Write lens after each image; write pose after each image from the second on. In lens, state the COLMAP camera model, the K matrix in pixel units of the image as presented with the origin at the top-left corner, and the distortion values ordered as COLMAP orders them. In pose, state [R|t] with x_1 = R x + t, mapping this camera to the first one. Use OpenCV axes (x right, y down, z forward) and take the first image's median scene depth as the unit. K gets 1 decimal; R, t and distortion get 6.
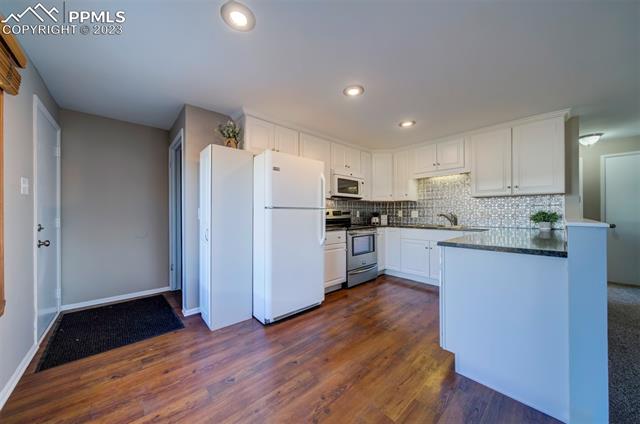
lens RADIAL K [[216.0, 0, 320.0], [0, 216.0, 212.0], [0, 0, 1]] dist [-0.000908, -0.000067]
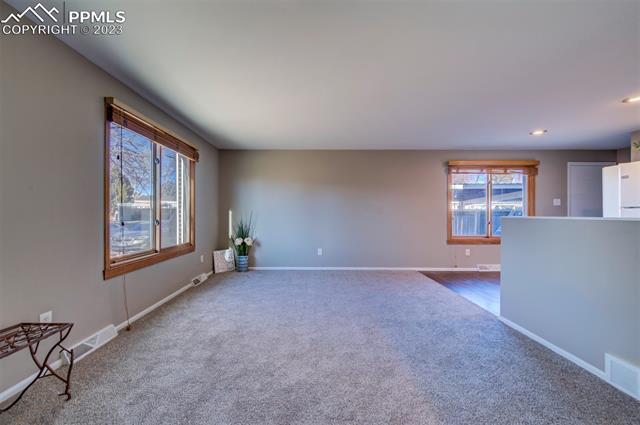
lens RADIAL K [[254.5, 0, 320.0], [0, 254.5, 212.5], [0, 0, 1]] dist [0.000911, 0.000113]
pose [[-0.655454, -0.007919, -0.755193, 1.356655], [0.002312, 0.999919, -0.012491, 0.014633], [0.755231, -0.009933, -0.655383, 0.408331]]
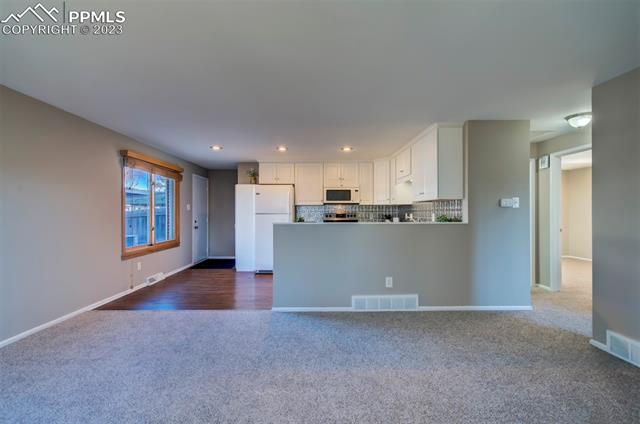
lens RADIAL K [[272.6, 0, 315.4], [0, 272.6, 212.3], [0, 0, 1]] dist [0.001241, 0.000179]
pose [[0.749858, -0.004313, -0.661585, 1.171013], [0.007884, 0.999966, 0.002417, -0.023141], [0.661552, -0.007028, 0.749867, -0.319527]]
